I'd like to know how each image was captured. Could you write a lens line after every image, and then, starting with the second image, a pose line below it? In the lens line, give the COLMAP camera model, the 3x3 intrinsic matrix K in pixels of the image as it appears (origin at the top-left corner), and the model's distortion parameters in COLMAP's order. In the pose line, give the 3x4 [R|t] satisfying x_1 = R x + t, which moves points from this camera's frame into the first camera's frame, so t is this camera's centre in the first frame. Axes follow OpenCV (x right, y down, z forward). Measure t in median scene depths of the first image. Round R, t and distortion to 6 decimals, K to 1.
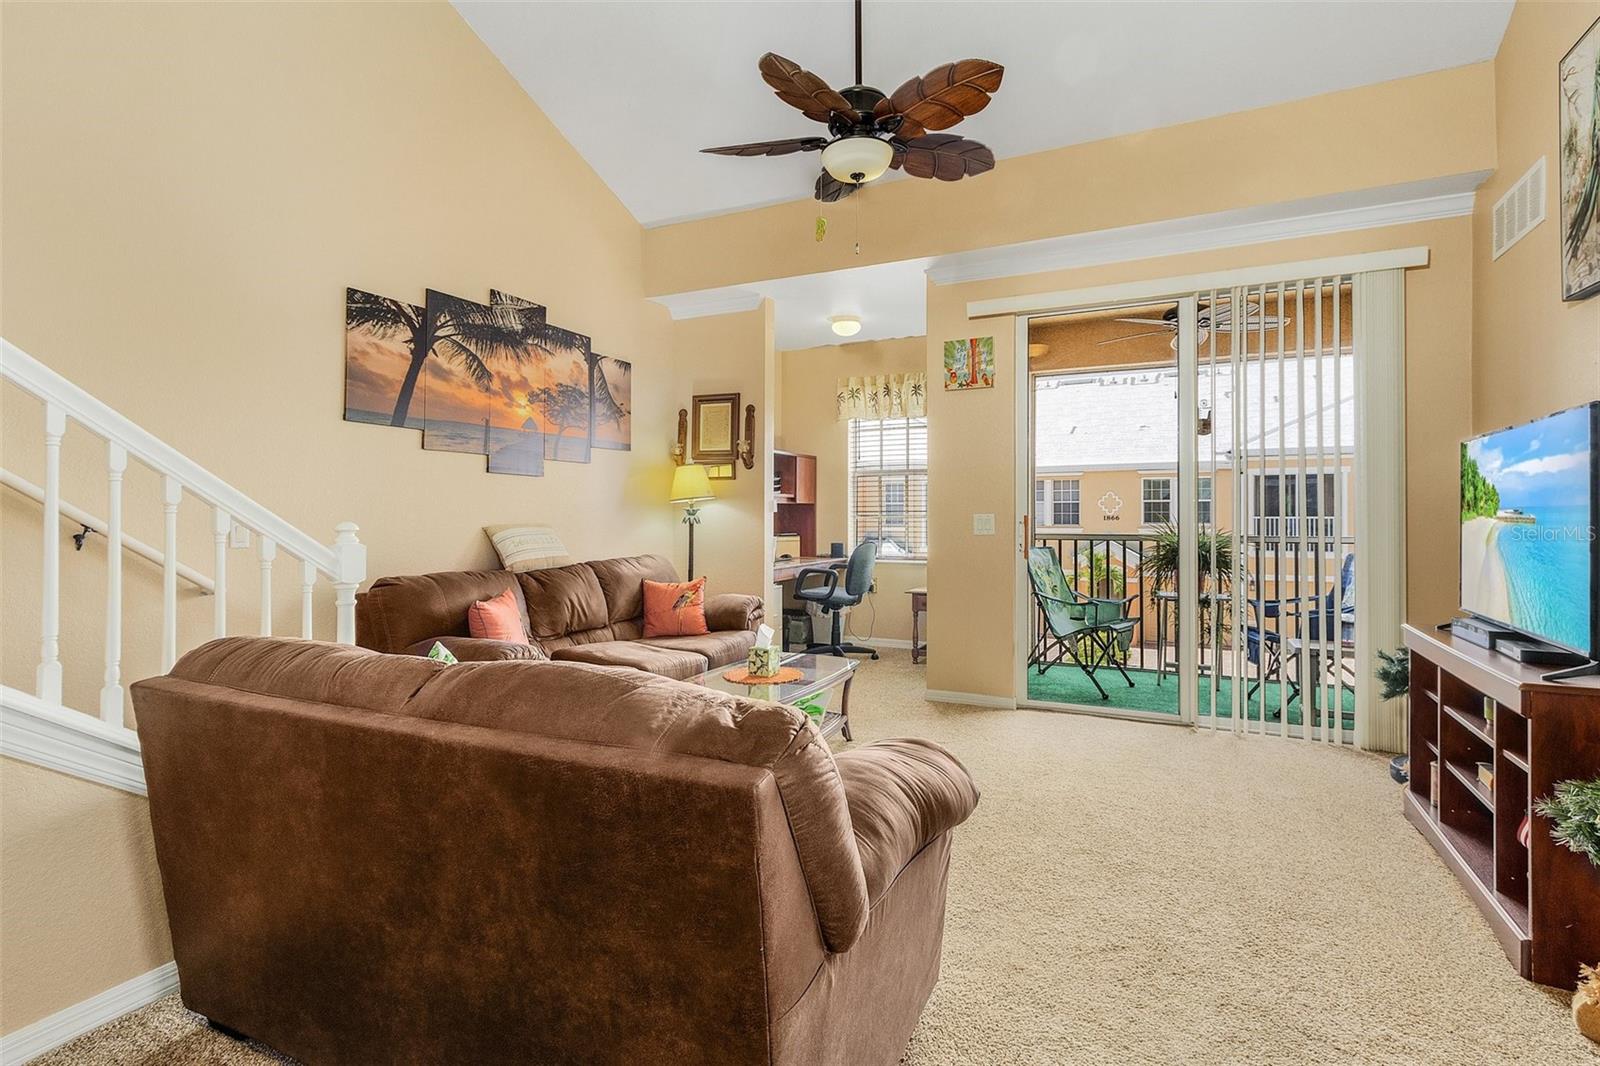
lens RADIAL K [[758.1, 0, 797.8], [0, 758.1, 527.7], [0, 0, 1]] dist [-0.001303, -0.001368]
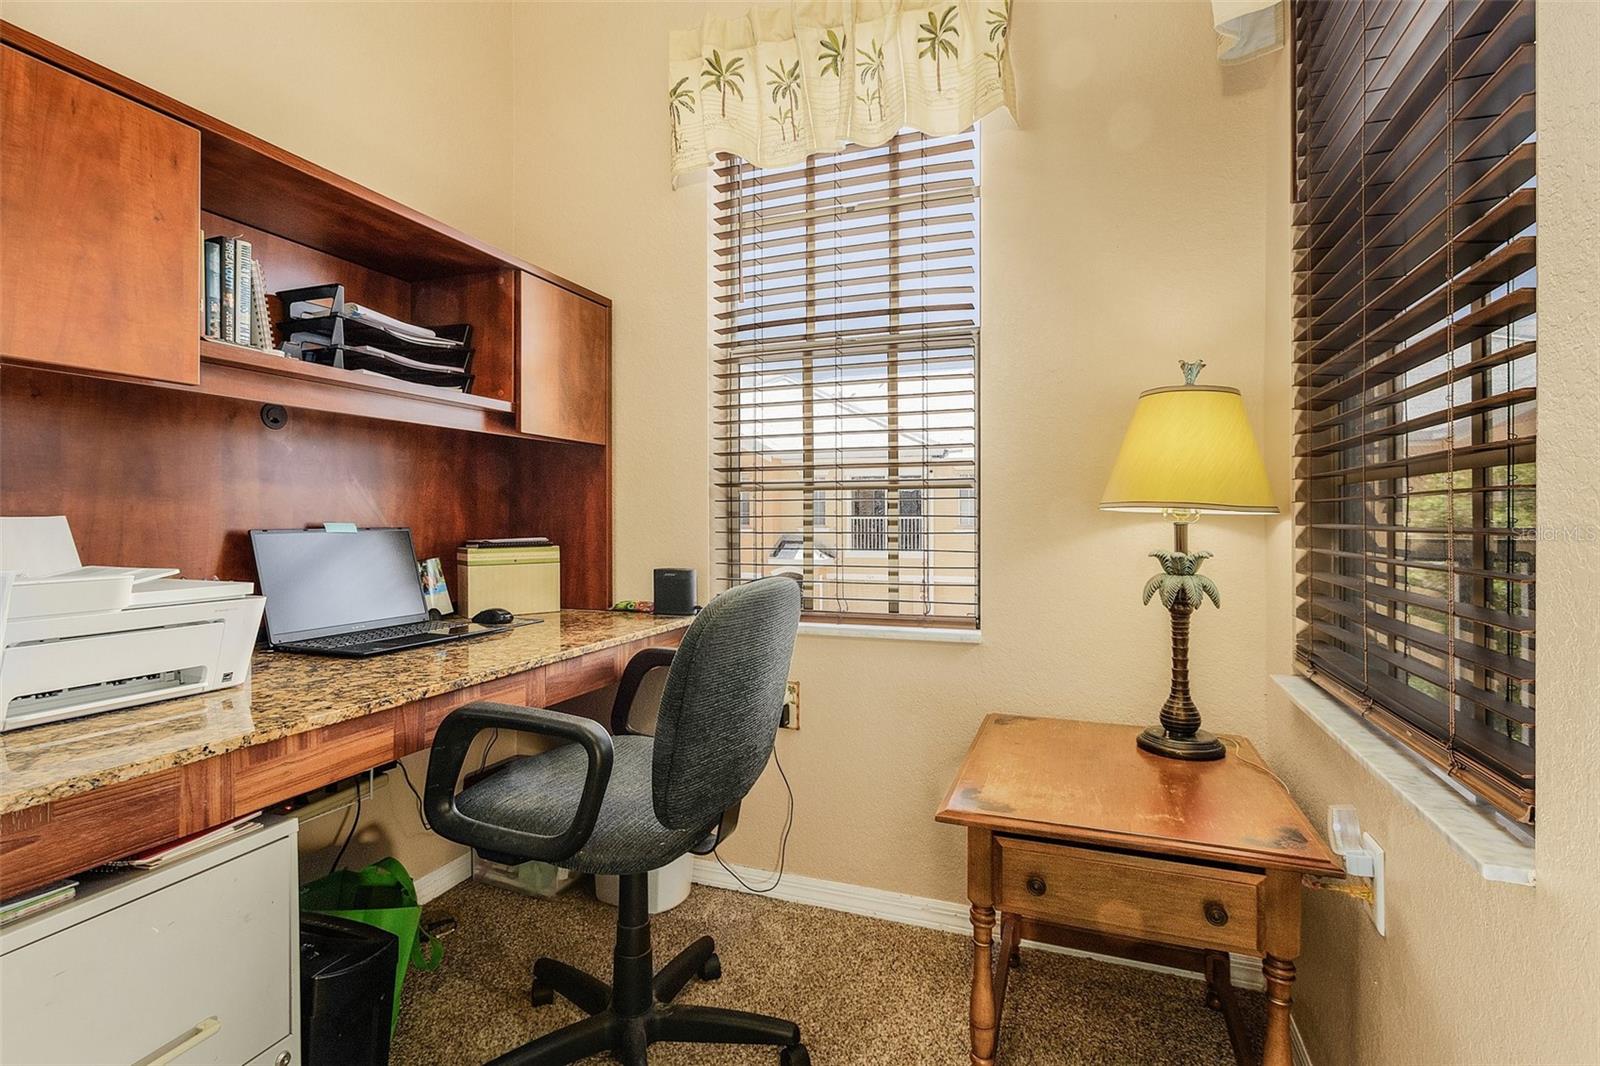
lens RADIAL K [[758.1, 0, 800.2], [0, 758.1, 529.9], [0, 0, 1]] dist [-0.001303, -0.001368]
pose [[0.997042, -0.008145, 0.076421, 0.167788], [0.007997, 0.999966, 0.002246, 0.009283], [-0.076437, -0.001628, 0.997073, 1.451768]]
